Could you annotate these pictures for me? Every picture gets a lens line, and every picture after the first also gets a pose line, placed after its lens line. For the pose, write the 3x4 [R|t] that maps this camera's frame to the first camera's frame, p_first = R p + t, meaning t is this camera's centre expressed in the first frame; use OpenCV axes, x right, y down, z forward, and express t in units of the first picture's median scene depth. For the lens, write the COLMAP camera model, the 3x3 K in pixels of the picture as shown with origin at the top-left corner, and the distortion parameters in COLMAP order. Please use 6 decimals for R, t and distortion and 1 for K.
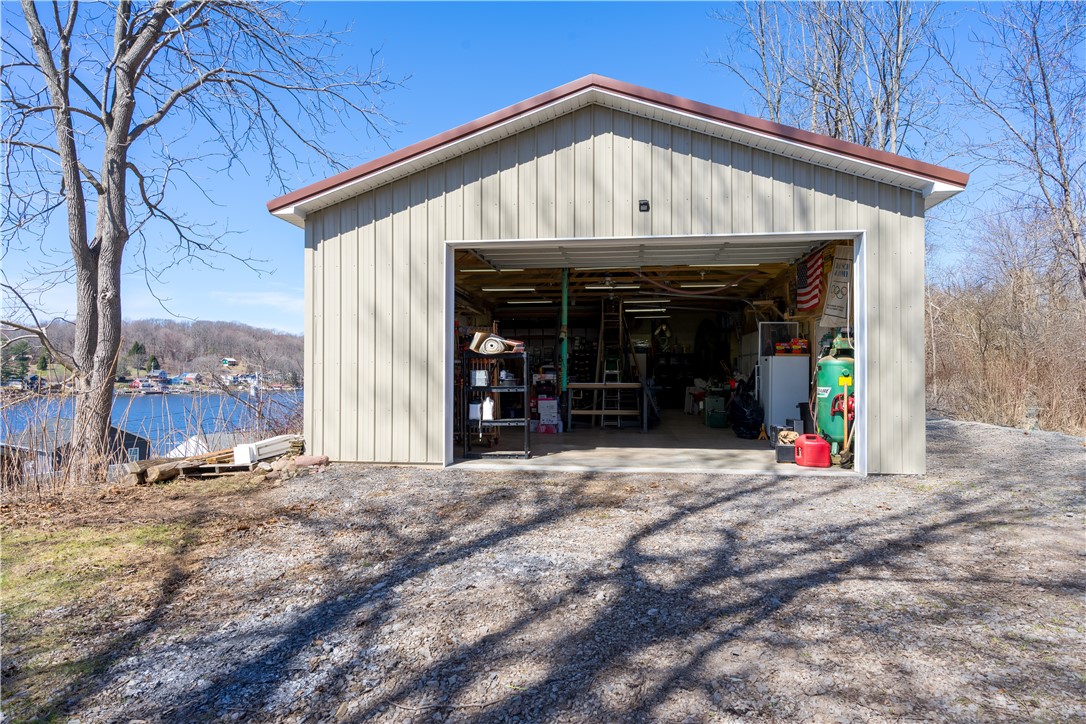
lens RADIAL K [[623.4, 0, 541.6], [0, 623.4, 360.2], [0, 0, 1]] dist [0.002870, 0.006158]
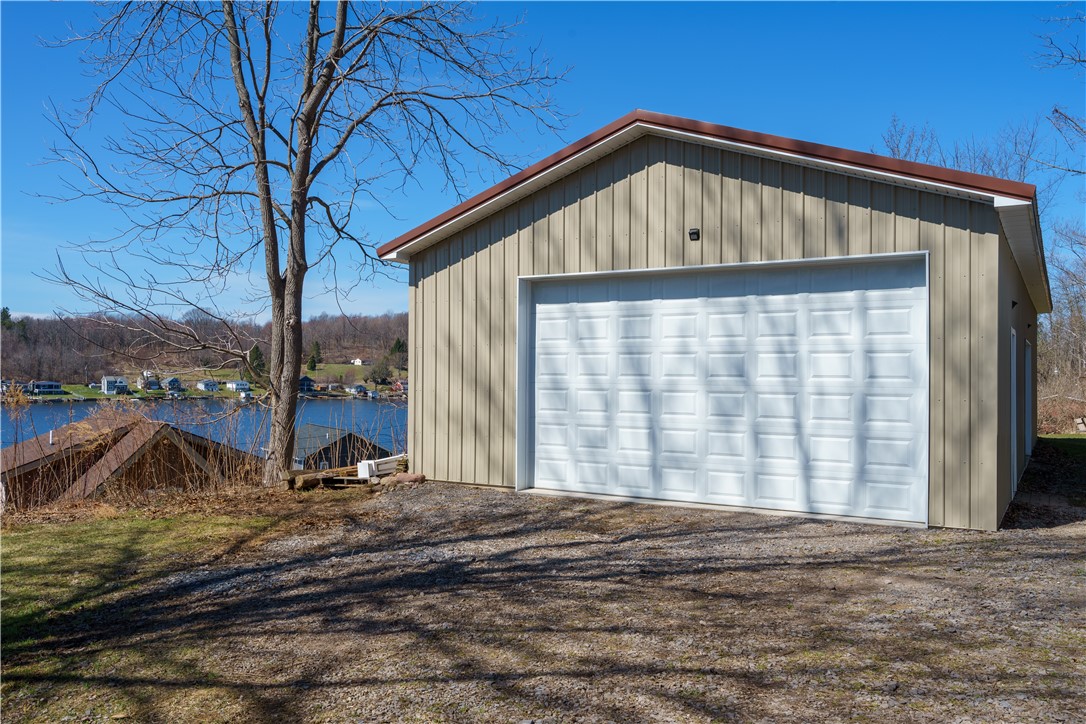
lens RADIAL K [[855.0, 0, 542.8], [0, 855.0, 359.9], [0, 0, 1]] dist [0.008595, -0.007351]
pose [[0.914703, -0.001006, -0.404125, 0.437457], [0.002468, 0.999992, 0.003096, -0.051233], [0.404119, -0.003829, 0.914699, -0.285744]]
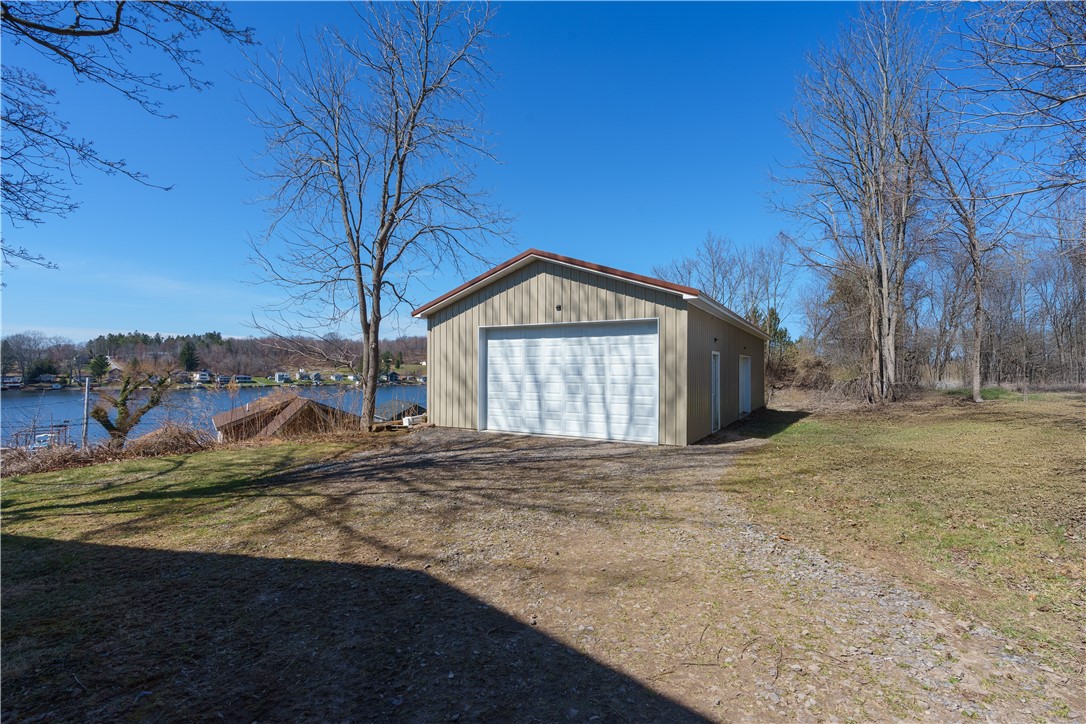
lens RADIAL K [[498.6, 0, 542.8], [0, 498.6, 360.9], [0, 0, 1]] dist [-0.004658, -0.000003]
pose [[0.921677, -0.005064, -0.387925, 0.674304], [0.006248, 0.999979, 0.001791, -0.068652], [0.387908, -0.004075, 0.921689, -0.475118]]
